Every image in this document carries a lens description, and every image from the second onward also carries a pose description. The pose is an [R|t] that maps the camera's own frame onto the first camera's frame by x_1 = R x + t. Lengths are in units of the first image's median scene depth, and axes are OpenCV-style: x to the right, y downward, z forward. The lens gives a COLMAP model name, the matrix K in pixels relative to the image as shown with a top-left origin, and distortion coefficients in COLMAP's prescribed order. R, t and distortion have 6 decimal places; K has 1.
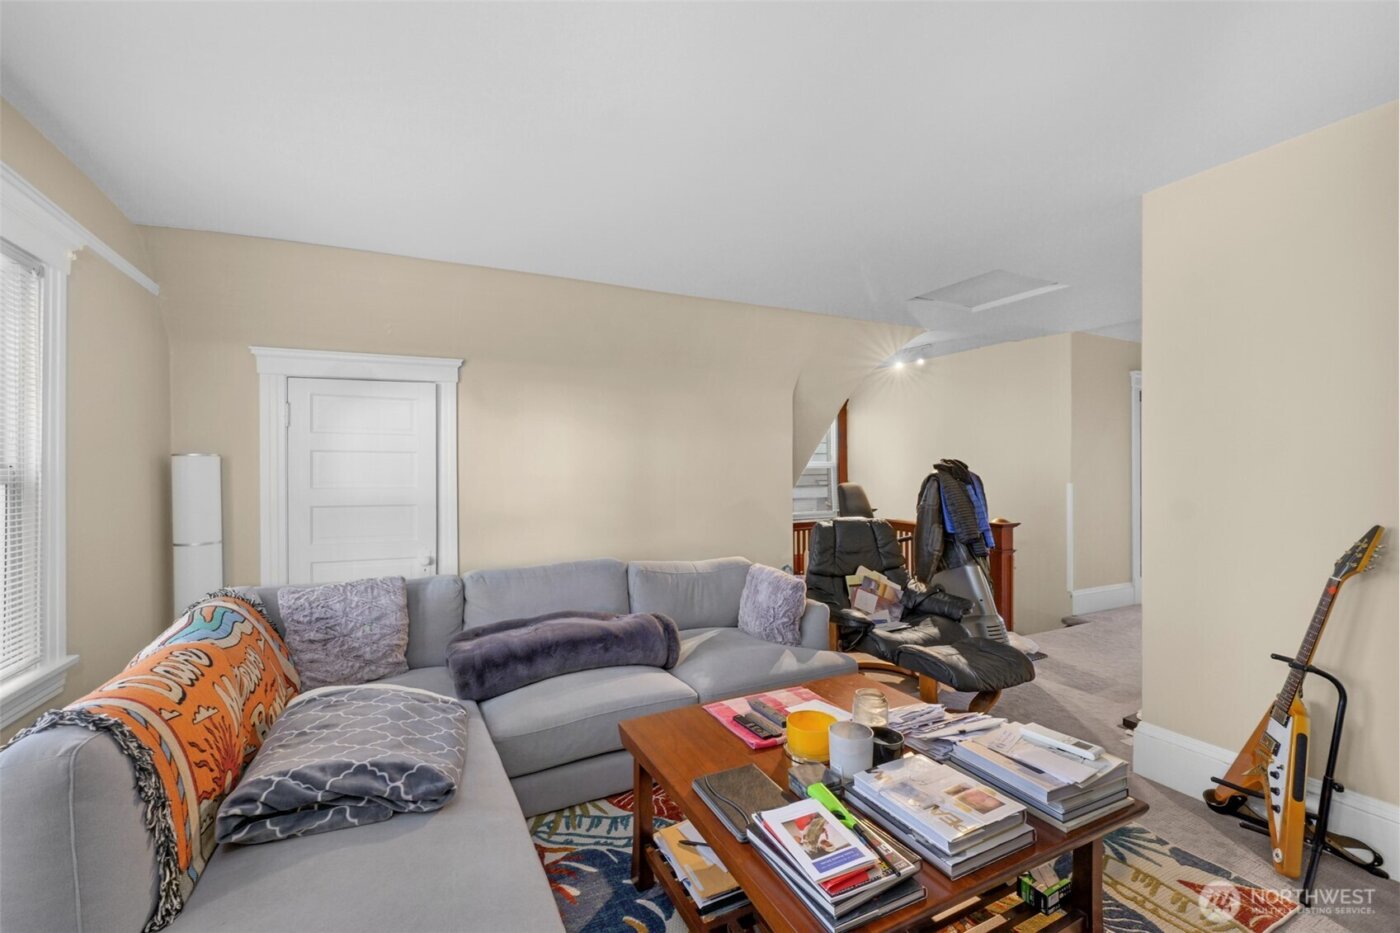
lens RADIAL K [[562.5, 0, 700.0], [0, 562.5, 466.5], [0, 0, 1]] dist [0.000010, -0.000054]
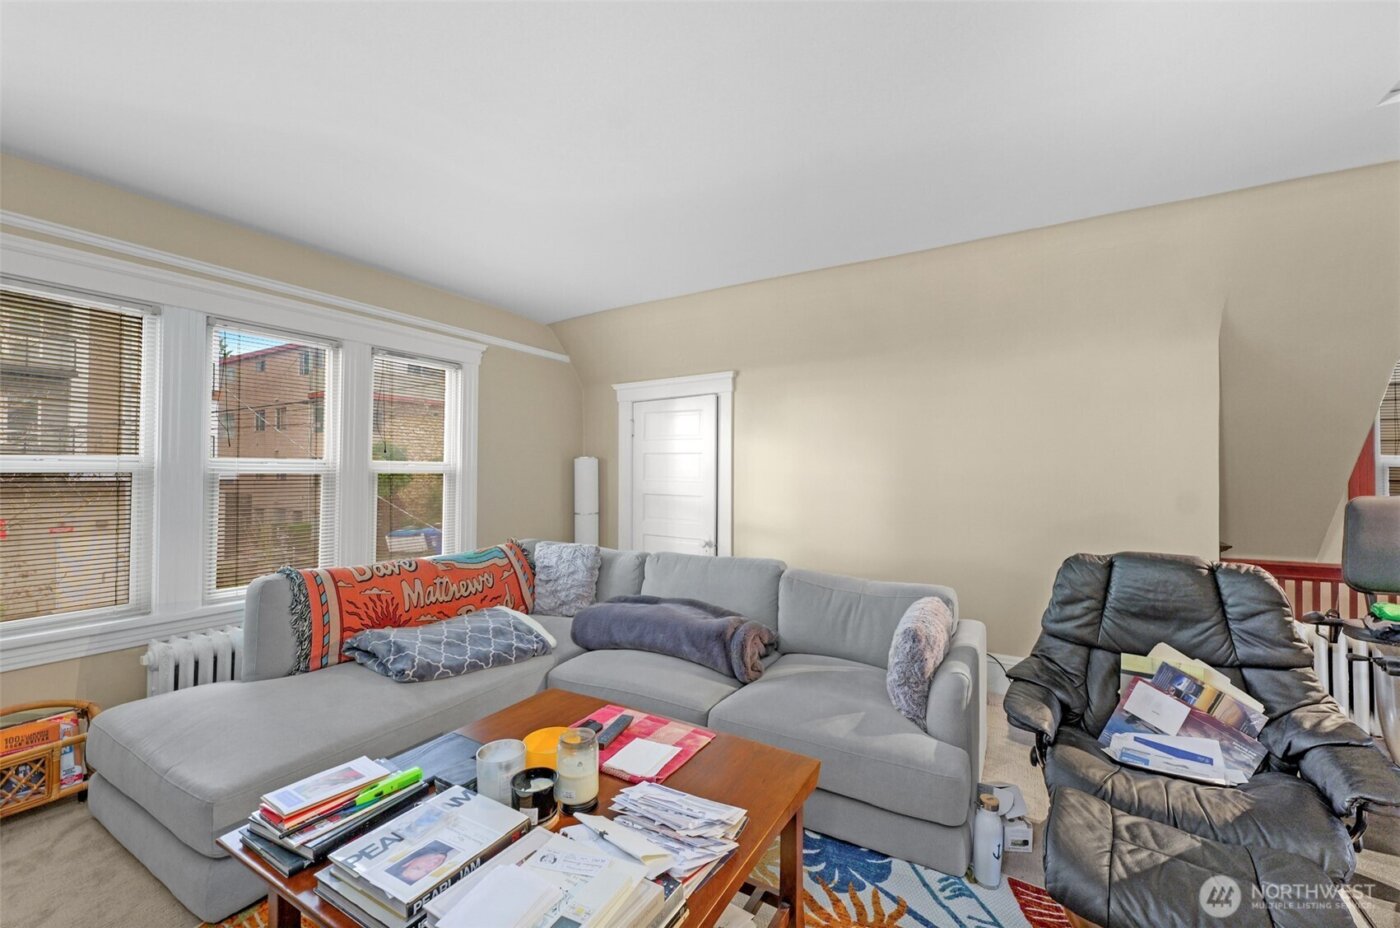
lens RADIAL K [[569.7, 0, 700.0], [0, 569.7, 464.0], [0, 0, 1]] dist [-0.000881, -0.000177]
pose [[0.549076, -0.000353, -0.835772, 0.533420], [0.001708, 0.999998, 0.000700, -0.002251], [0.835771, -0.001812, 0.549076, 0.326796]]
